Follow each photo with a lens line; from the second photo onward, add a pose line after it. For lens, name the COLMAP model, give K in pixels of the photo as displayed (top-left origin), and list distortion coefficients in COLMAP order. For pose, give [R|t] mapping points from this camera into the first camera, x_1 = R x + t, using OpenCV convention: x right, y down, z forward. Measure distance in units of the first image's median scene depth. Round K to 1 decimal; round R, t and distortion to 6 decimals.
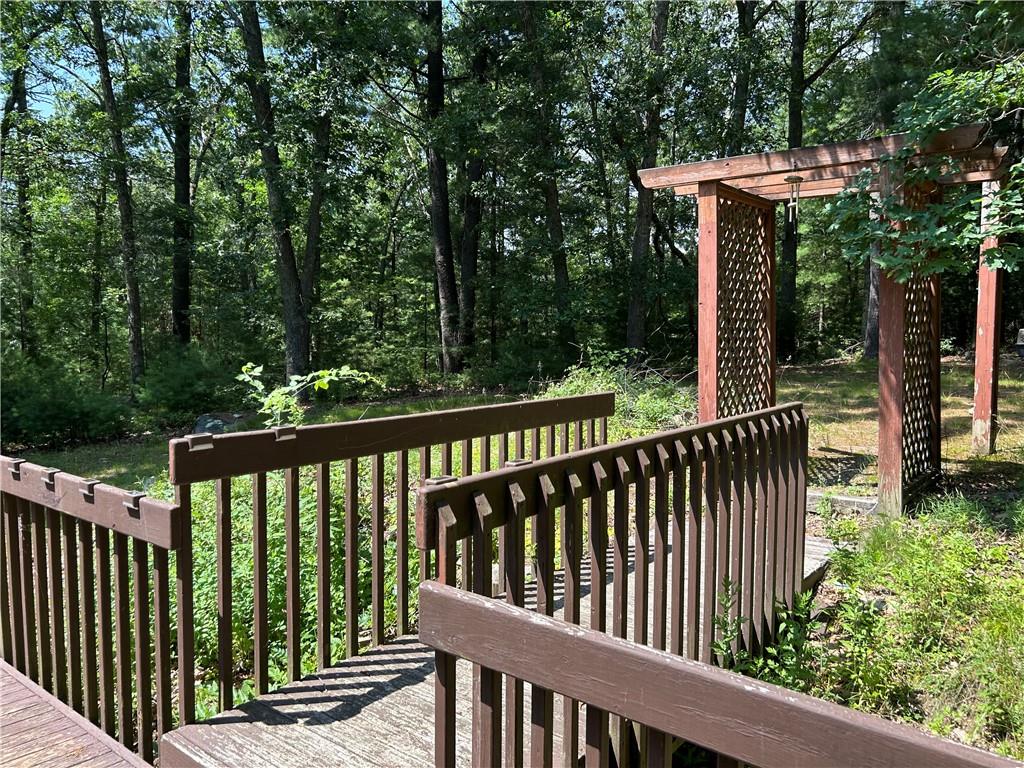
lens RADIAL K [[768.4, 0, 509.1], [0, 768.4, 381.2], [0, 0, 1]] dist [0.050791, -0.062013]
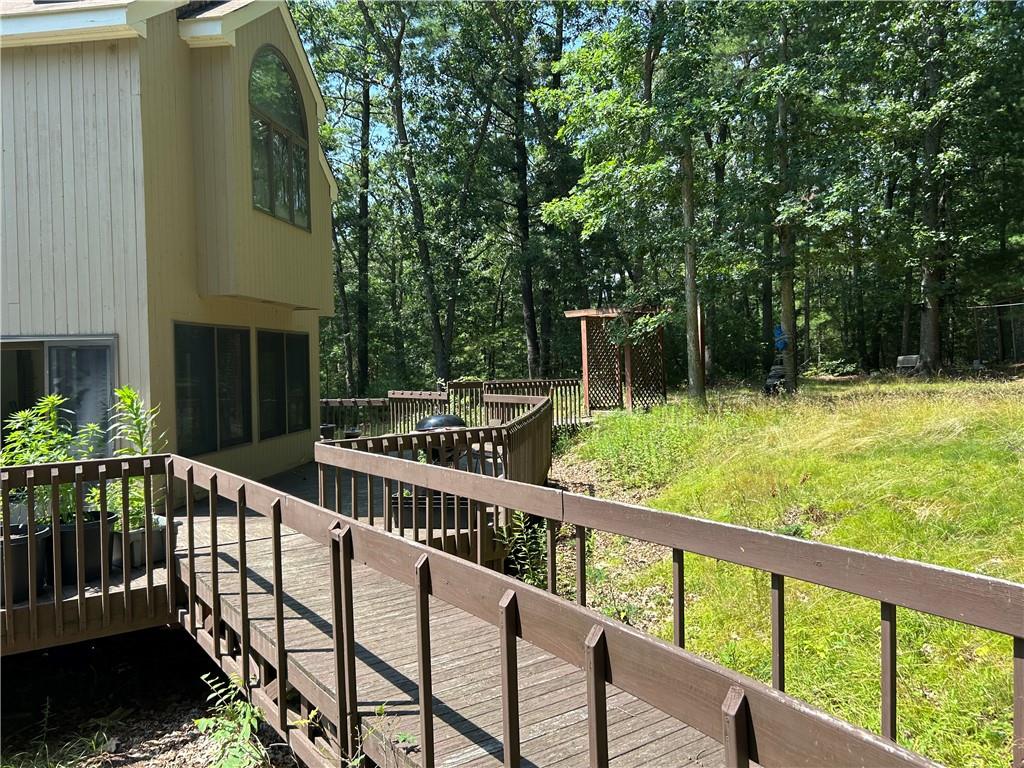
lens RADIAL K [[768.4, 0, 519.1], [0, 768.4, 377.6], [0, 0, 1]] dist [0.050791, -0.062013]
pose [[0.990258, -0.023496, -0.137245, 0.103330], [0.016021, 0.998340, -0.055321, 0.040060], [0.138317, 0.052583, 0.988991, -0.521355]]
